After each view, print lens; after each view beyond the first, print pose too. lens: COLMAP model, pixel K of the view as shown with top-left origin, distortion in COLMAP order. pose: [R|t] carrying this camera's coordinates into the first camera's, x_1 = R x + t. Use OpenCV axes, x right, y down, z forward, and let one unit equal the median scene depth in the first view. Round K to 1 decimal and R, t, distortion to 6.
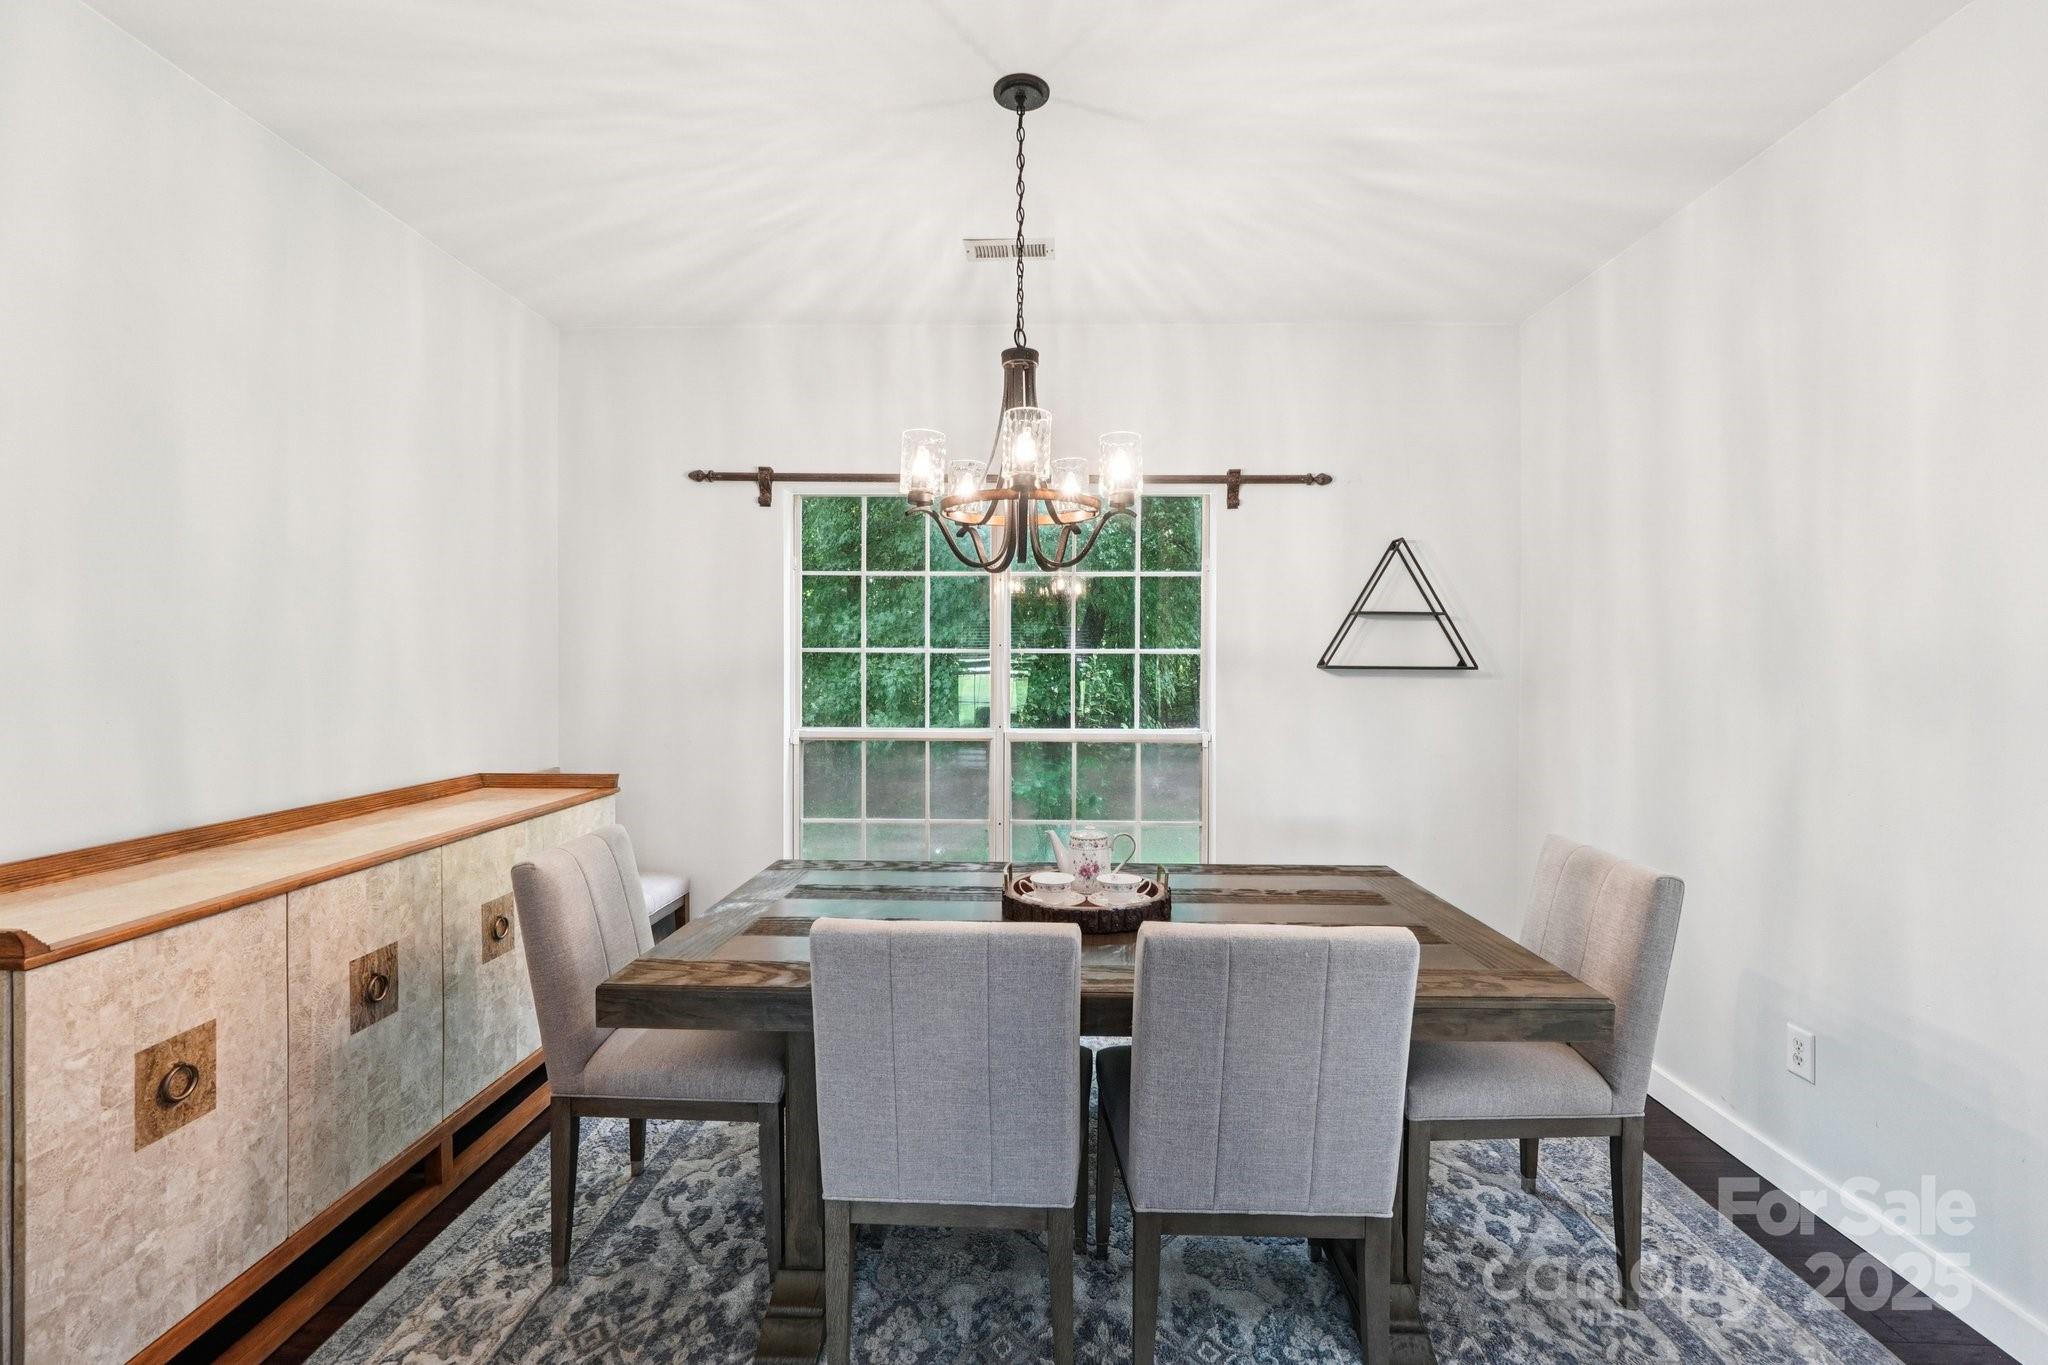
lens RADIAL K [[887.8, 0, 1025.6], [0, 887.8, 676.1], [0, 0, 1]] dist [-0.021891, 0.009429]
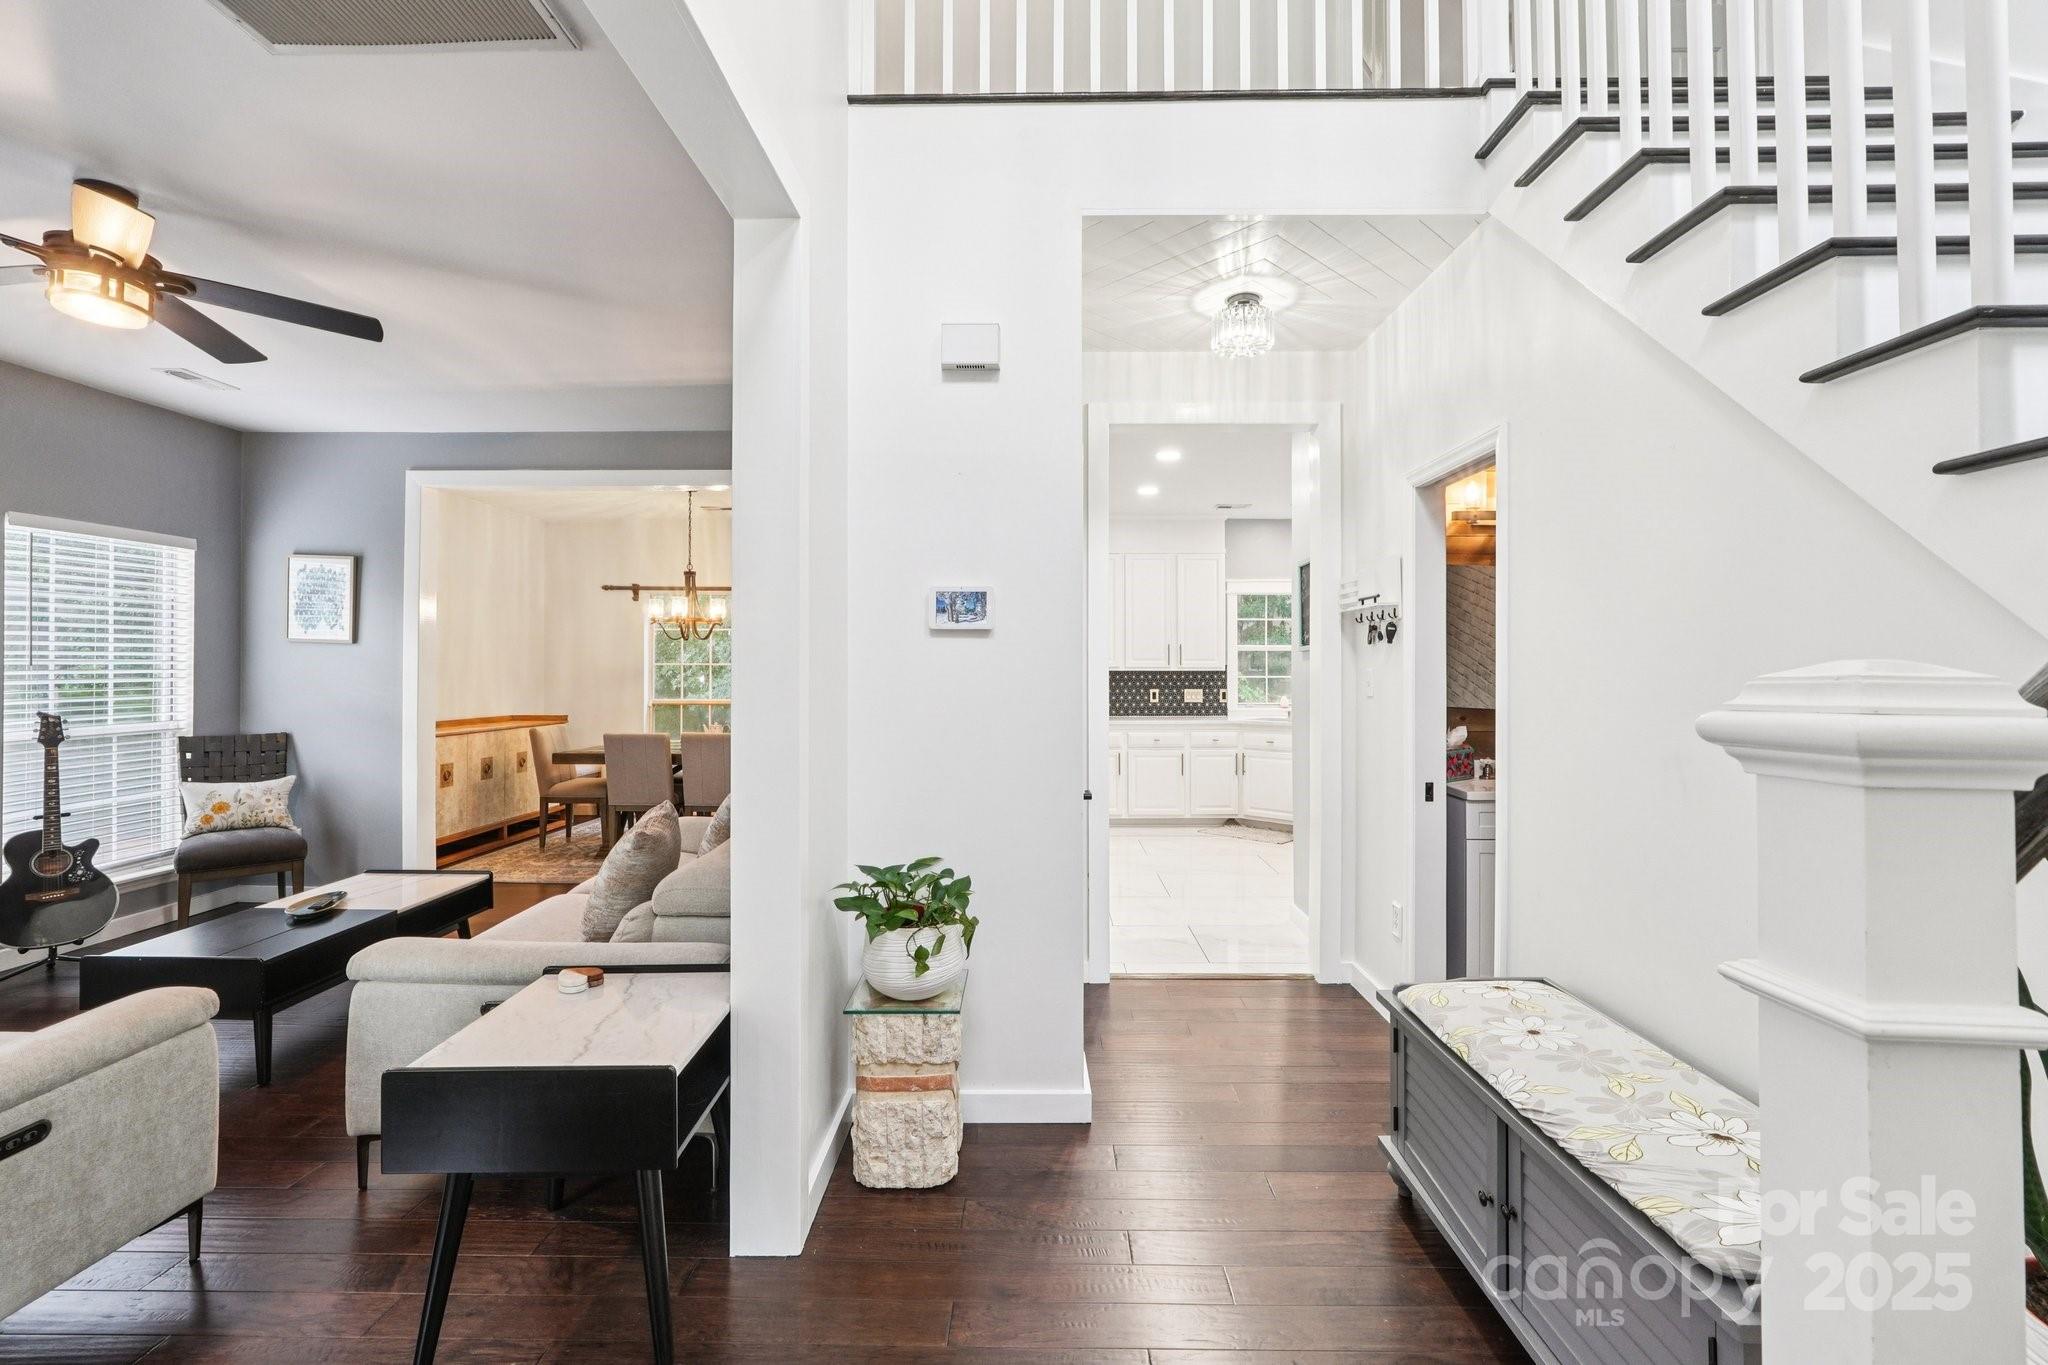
lens RADIAL K [[879.7, 0, 1018.5], [0, 879.7, 661.2], [0, 0, 1]] dist [-0.021022, 0.000004]
pose [[0.999976, -0.003216, 0.006193, 1.147810], [0.003347, 0.999767, -0.021307, 0.026847], [-0.006123, 0.021327, 0.999754, -2.132457]]
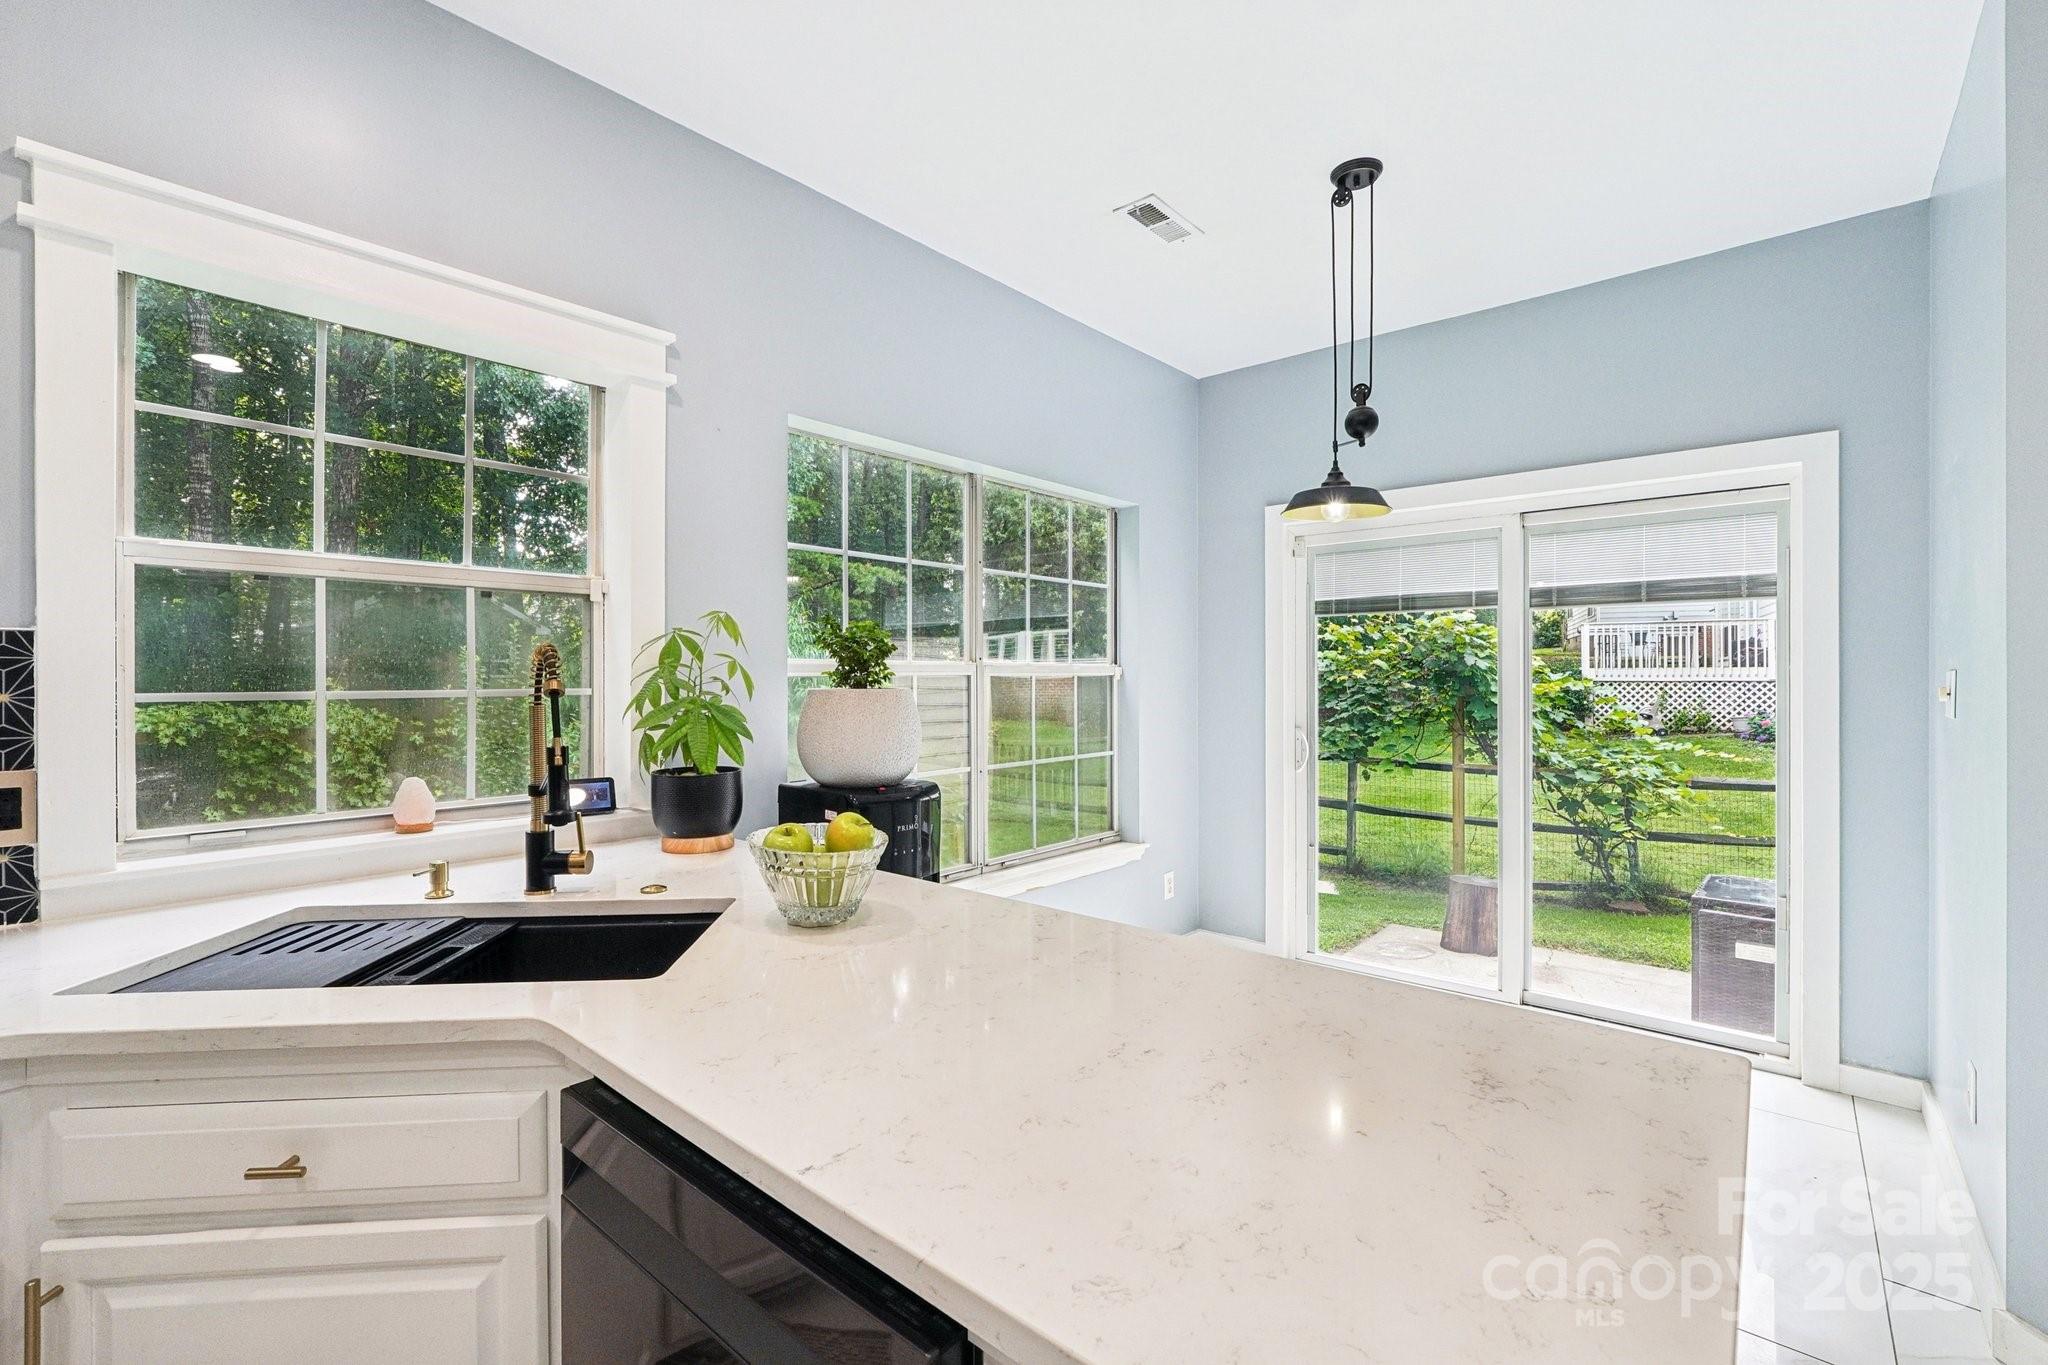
lens RADIAL K [[887.8, 0, 1025.6], [0, 887.8, 676.1], [0, 0, 1]] dist [-0.021891, 0.009429]
pose [[0.633286, -0.004924, 0.773902, 2.027644], [0.013823, 0.999892, -0.004949, 0.012371], [-0.773795, 0.013832, 0.633286, 0.635573]]
